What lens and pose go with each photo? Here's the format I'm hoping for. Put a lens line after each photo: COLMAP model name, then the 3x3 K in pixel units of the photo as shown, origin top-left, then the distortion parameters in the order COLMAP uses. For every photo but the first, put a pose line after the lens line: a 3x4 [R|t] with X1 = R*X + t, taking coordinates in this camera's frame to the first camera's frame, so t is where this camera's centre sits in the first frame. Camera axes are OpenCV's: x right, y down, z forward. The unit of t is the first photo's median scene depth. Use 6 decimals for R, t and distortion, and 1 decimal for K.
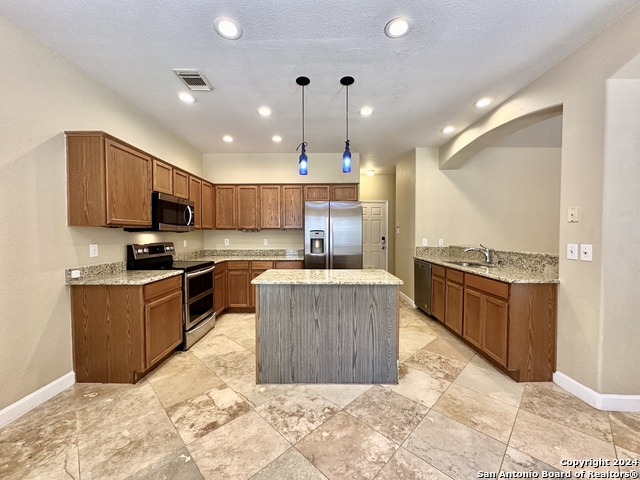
lens RADIAL K [[255.2, 0, 319.4], [0, 255.2, 240.6], [0, 0, 1]] dist [-0.002110, -0.000287]
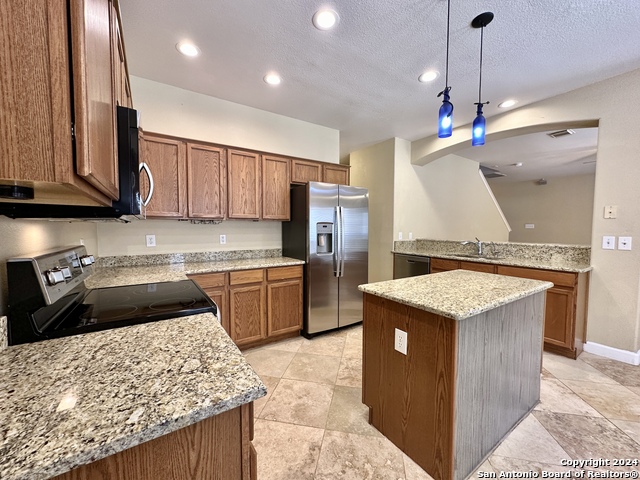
lens RADIAL K [[255.2, 0, 319.9], [0, 255.2, 240.1], [0, 0, 1]] dist [-0.002110, -0.000287]
pose [[0.832125, -0.023027, 0.554109, -0.426132], [0.010264, 0.999606, 0.026127, -0.008166], [-0.554493, -0.016053, 0.832034, 0.382330]]
